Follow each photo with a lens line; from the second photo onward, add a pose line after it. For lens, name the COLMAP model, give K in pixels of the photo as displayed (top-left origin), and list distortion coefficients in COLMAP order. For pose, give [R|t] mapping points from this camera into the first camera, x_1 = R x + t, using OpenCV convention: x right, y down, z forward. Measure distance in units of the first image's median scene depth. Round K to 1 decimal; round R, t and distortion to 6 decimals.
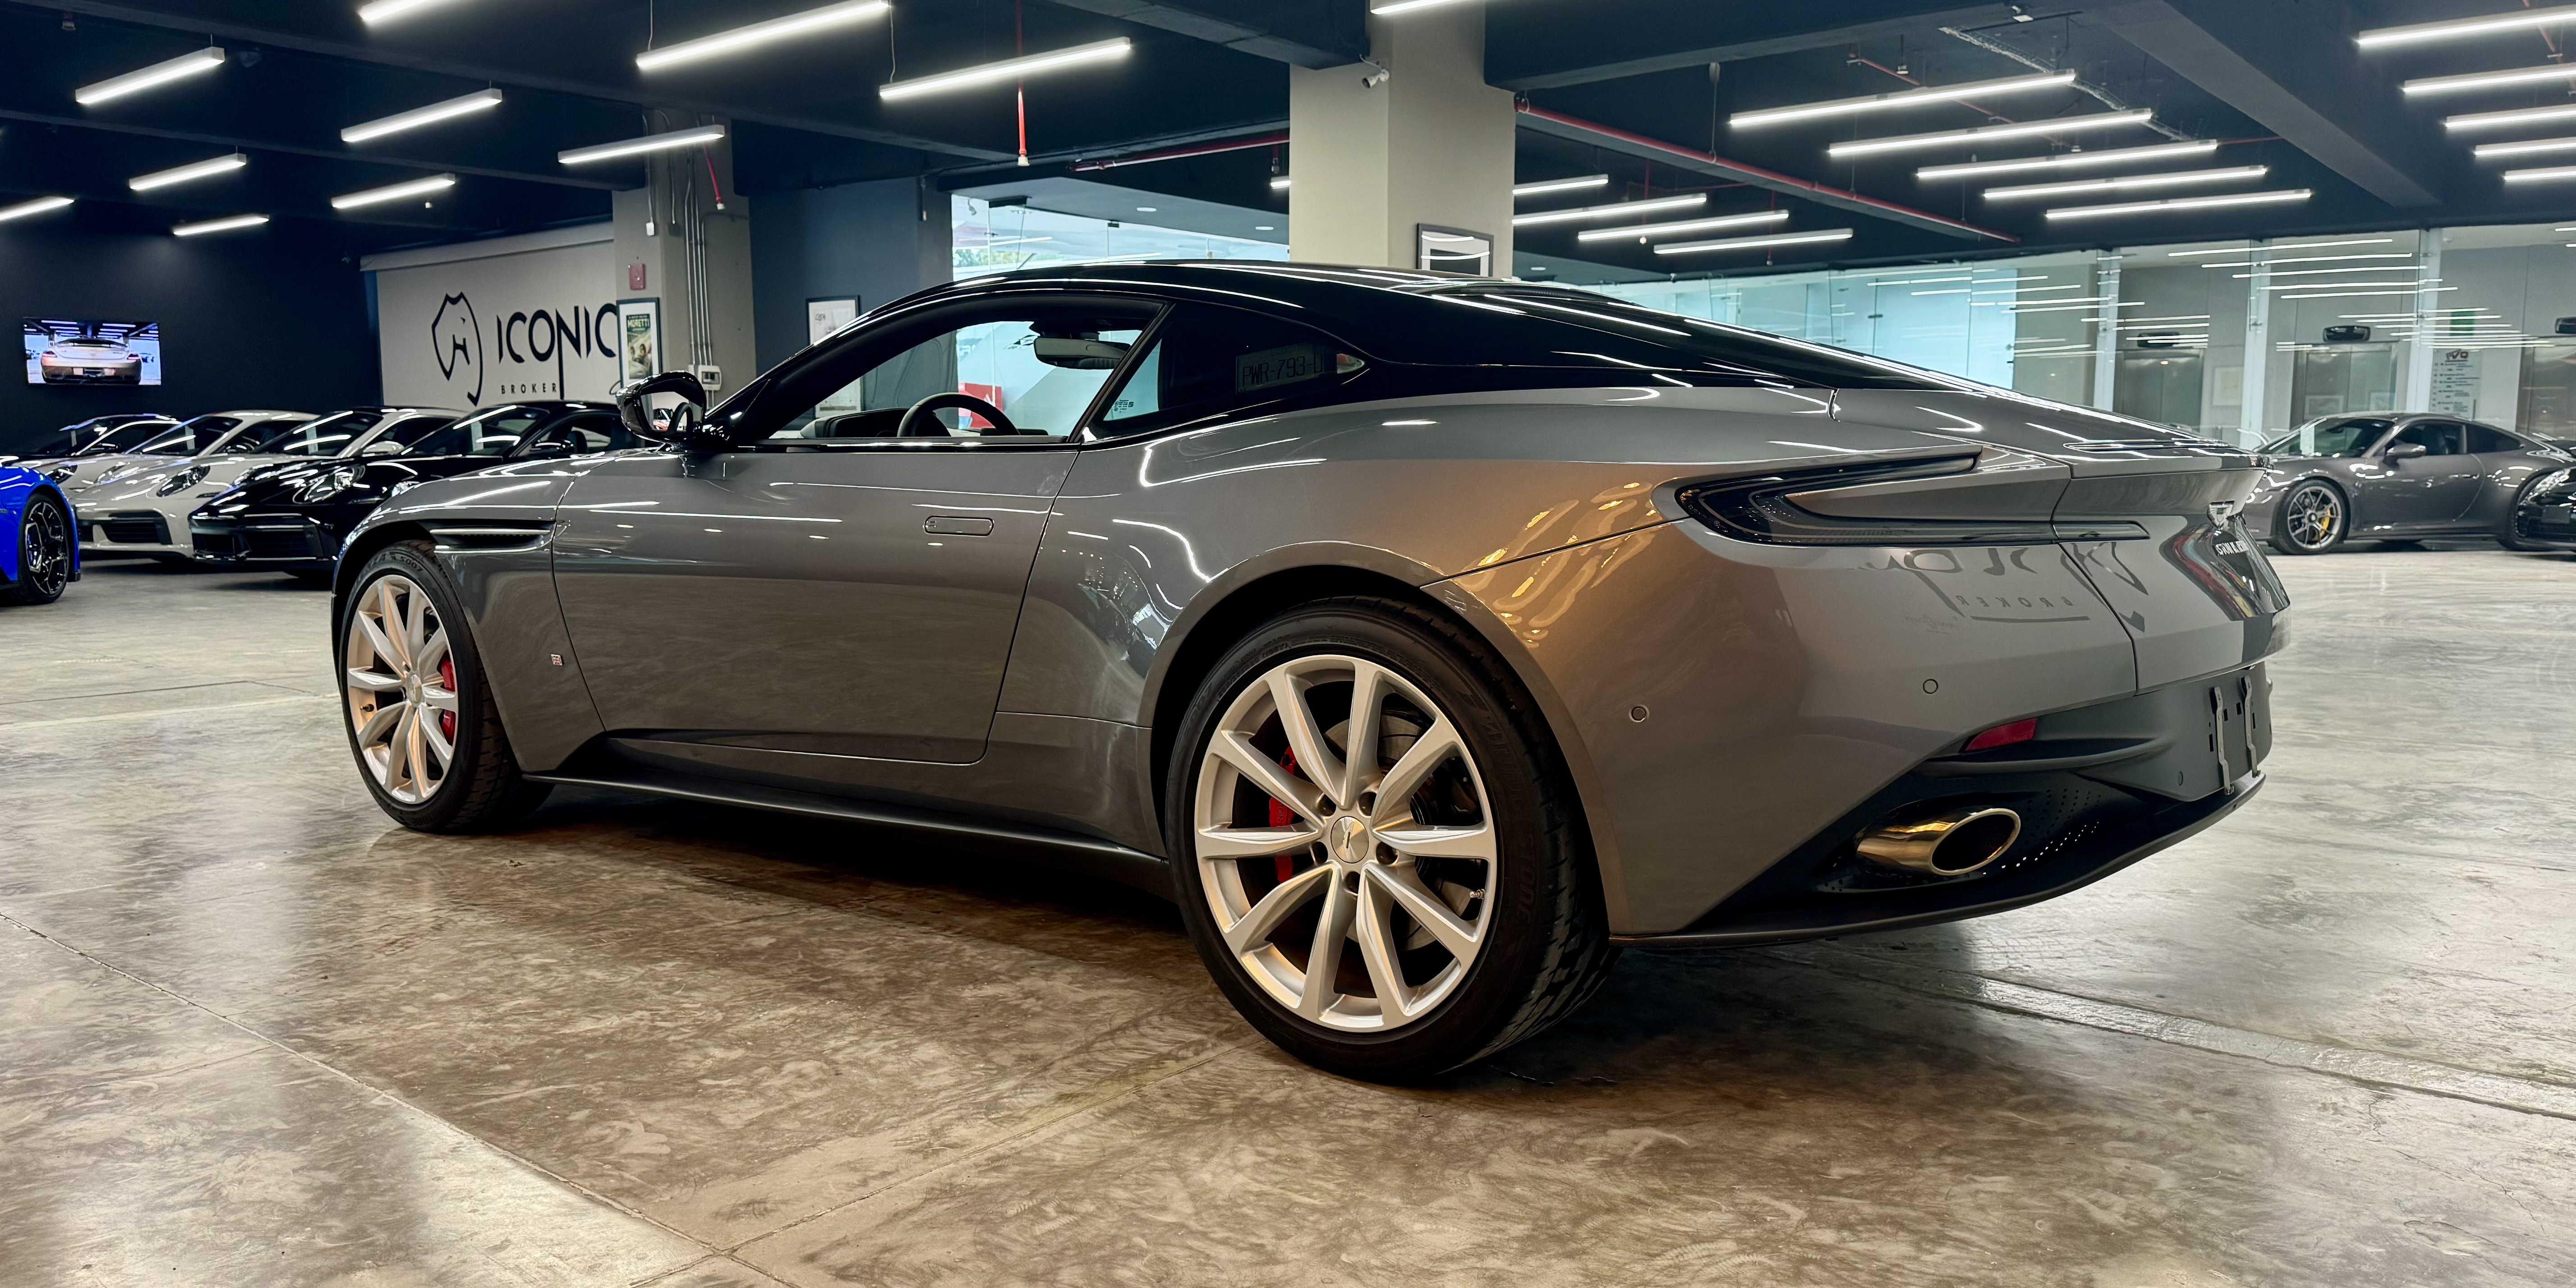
lens RADIAL K [[1812.6, 0, 1288.0], [0, 1812.6, 644.0], [0, 0, 1]] dist [0.111475, -0.149695]
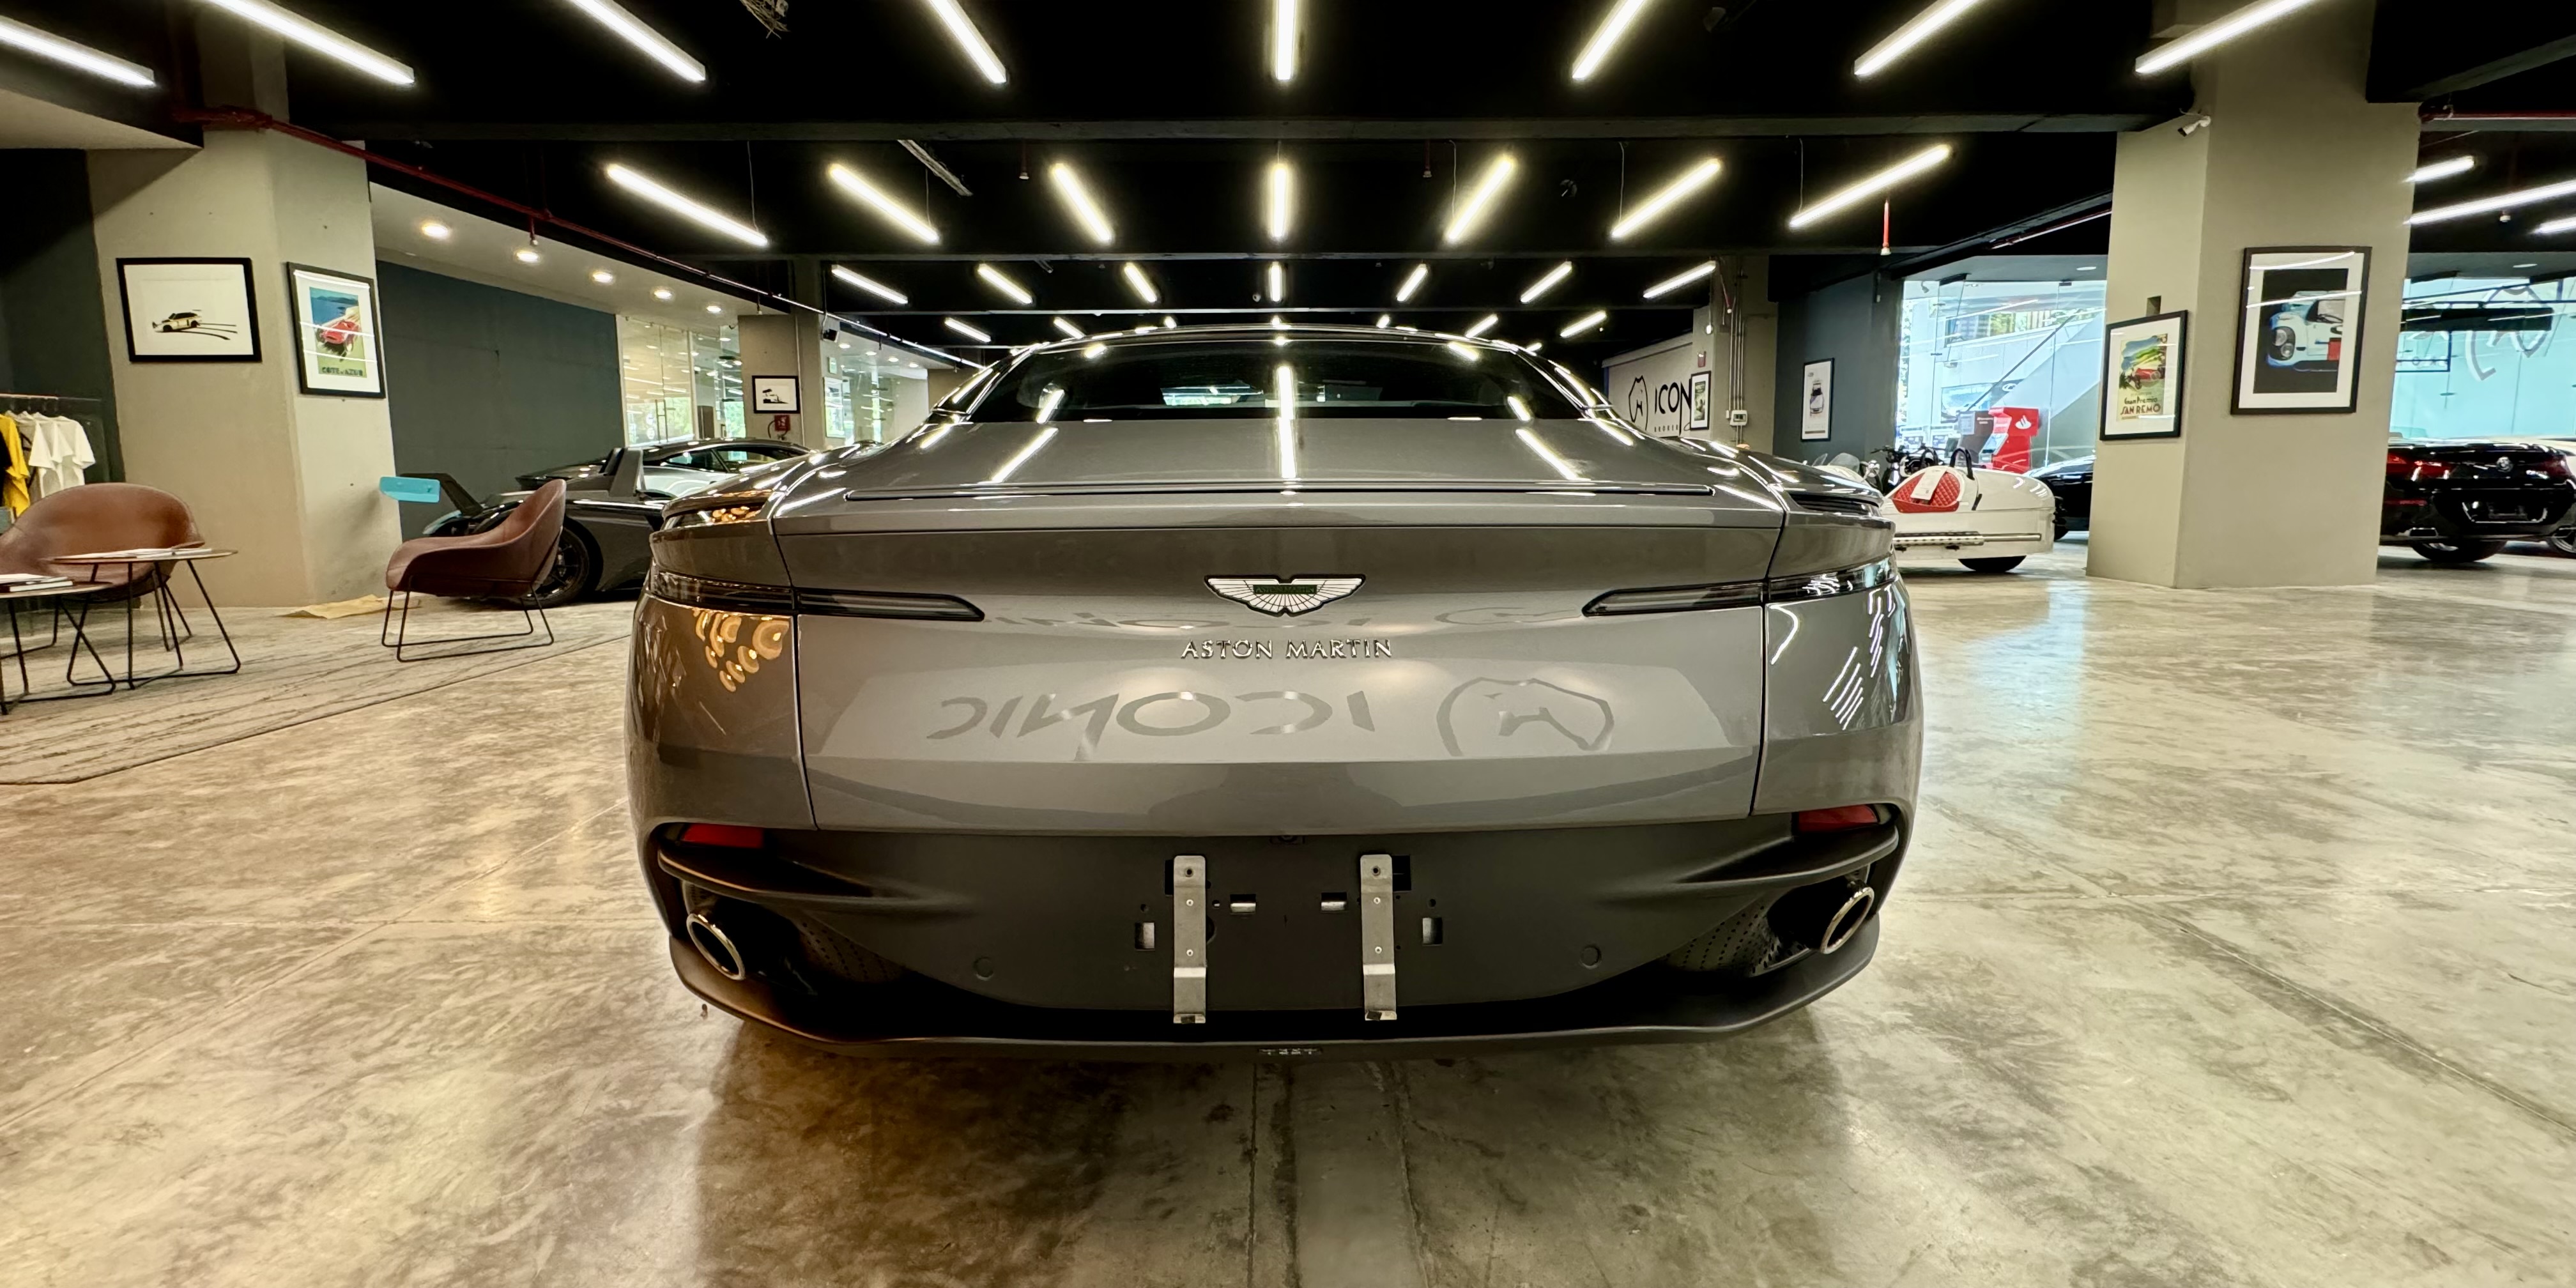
lens RADIAL K [[1030.3, 0, 1283.5], [0, 1030.3, 544.4], [0, 0, 1]] dist [0.000762, 0.000161]
pose [[0.633484, 0.051493, -0.772041, 0.711970], [-0.069852, 0.997515, 0.009216, -0.083480], [0.770597, 0.048090, 0.635506, 0.688694]]
